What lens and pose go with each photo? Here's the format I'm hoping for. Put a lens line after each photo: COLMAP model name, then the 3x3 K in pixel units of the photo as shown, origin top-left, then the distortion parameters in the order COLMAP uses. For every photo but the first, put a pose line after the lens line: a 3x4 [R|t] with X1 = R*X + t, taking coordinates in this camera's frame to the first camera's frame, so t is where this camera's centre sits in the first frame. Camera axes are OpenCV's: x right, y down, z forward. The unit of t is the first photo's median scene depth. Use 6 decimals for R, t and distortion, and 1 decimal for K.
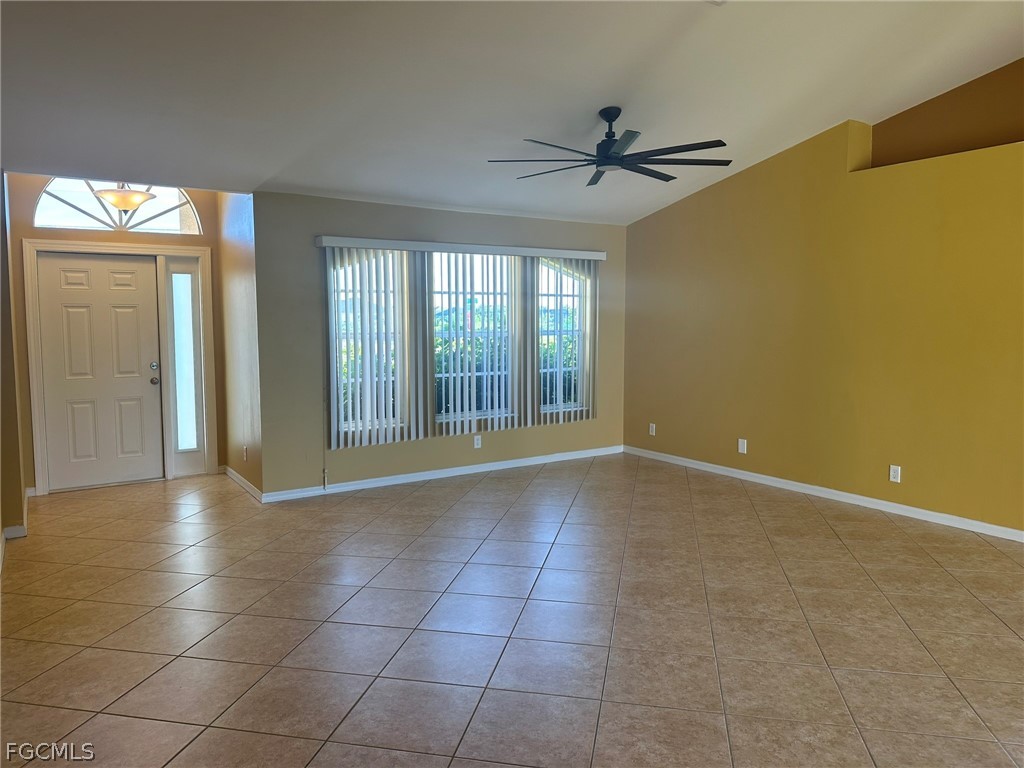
lens RADIAL K [[723.3, 0, 512.7], [0, 723.3, 385.8], [0, 0, 1]] dist [0.046349, -0.053353]
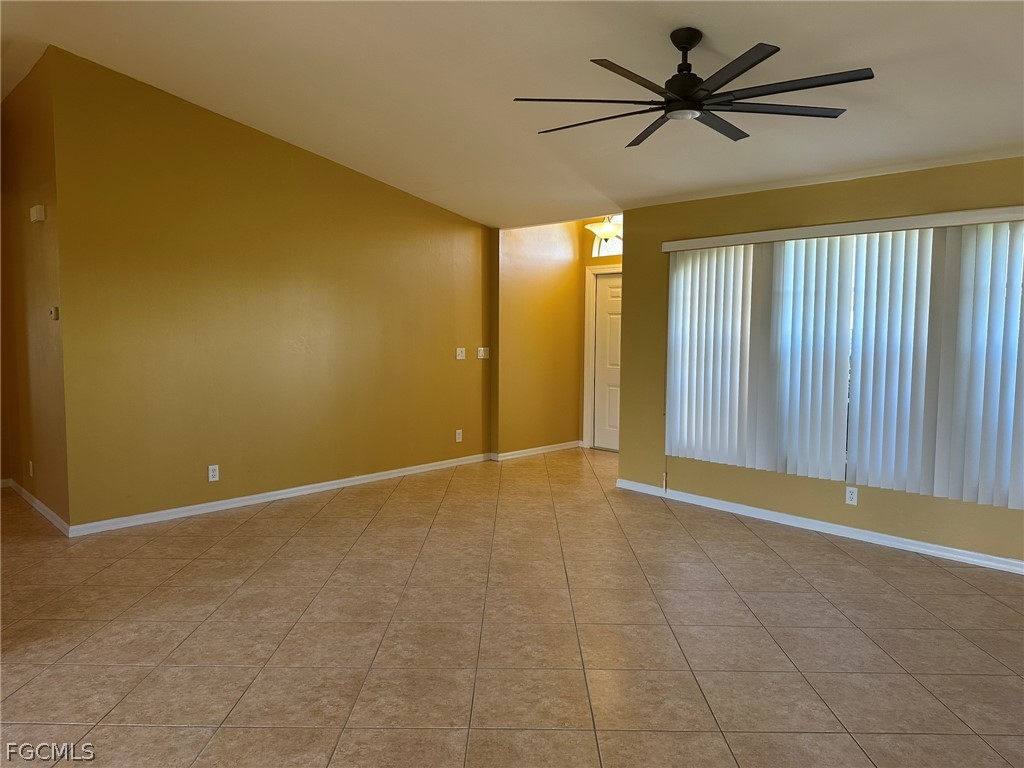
lens RADIAL K [[723.3, 0, 509.8], [0, 723.3, 377.4], [0, 0, 1]] dist [0.046349, -0.053353]
pose [[0.173335, 0.078416, -0.981736, 0.777490], [-0.093697, 0.993617, 0.062822, -0.068005], [0.980396, 0.081097, 0.179575, 0.679800]]
